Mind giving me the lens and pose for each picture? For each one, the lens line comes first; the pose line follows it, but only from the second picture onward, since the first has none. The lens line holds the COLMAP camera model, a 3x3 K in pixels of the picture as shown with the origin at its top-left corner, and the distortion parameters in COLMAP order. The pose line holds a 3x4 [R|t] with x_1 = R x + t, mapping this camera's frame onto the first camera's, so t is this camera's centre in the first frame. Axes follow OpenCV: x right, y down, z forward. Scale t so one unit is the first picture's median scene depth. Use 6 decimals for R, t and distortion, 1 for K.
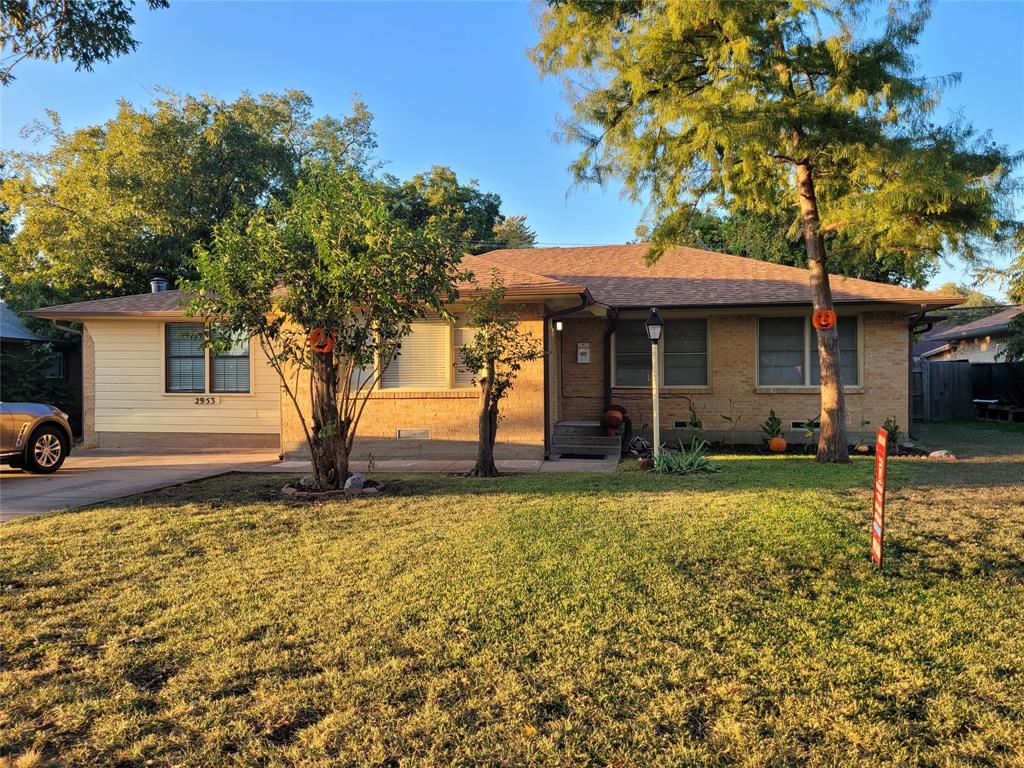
lens RADIAL K [[773.0, 0, 520.5], [0, 773.0, 375.6], [0, 0, 1]] dist [0.061346, -0.049280]
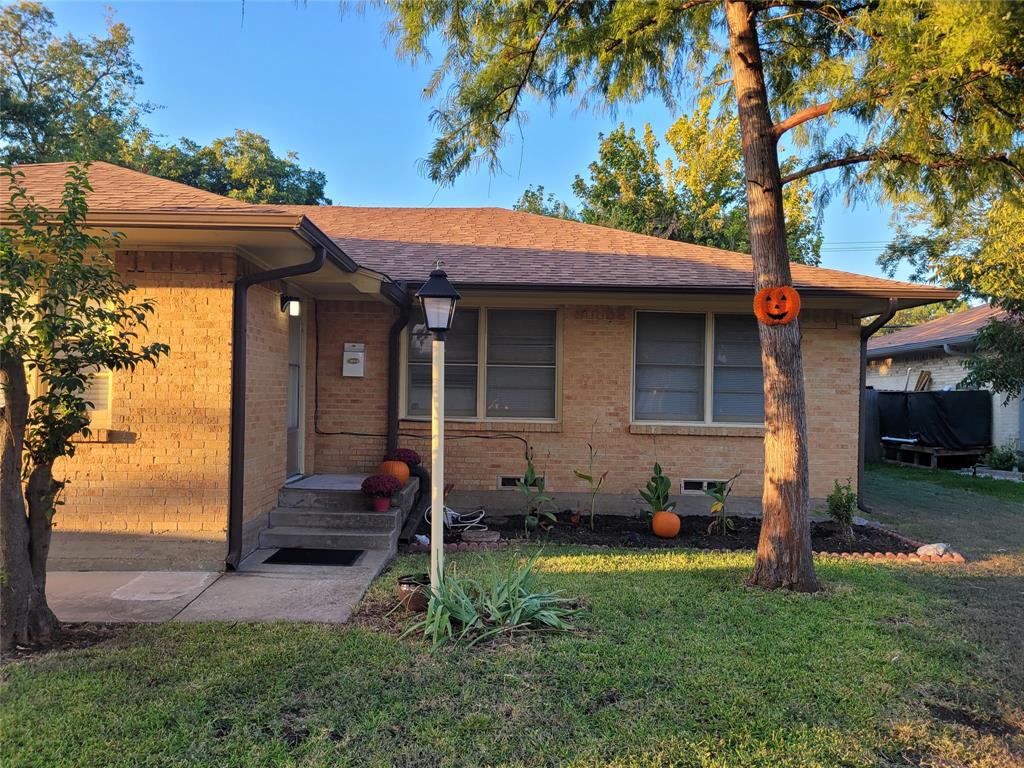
lens RADIAL K [[773.0, 0, 504.2], [0, 773.0, 383.3], [0, 0, 1]] dist [0.061346, -0.049280]
pose [[0.986754, 0.027074, 0.159946, 0.102663], [-0.025800, 0.999617, -0.010034, -0.008317], [-0.160156, 0.005775, 0.987075, 0.400326]]
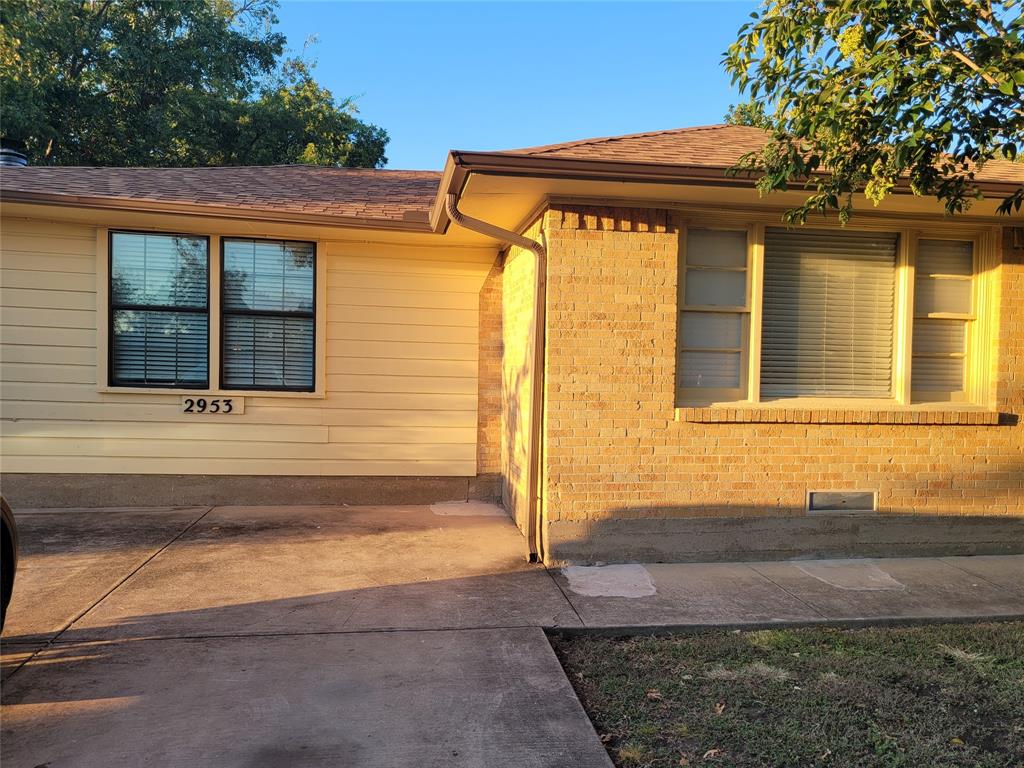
lens RADIAL K [[773.0, 0, 516.9], [0, 773.0, 387.2], [0, 0, 1]] dist [0.061346, -0.049280]
pose [[0.950744, 0.021916, 0.309200, -0.398125], [-0.033667, 0.998897, 0.032718, -0.000262], [-0.308142, -0.041517, 0.950434, 0.534276]]
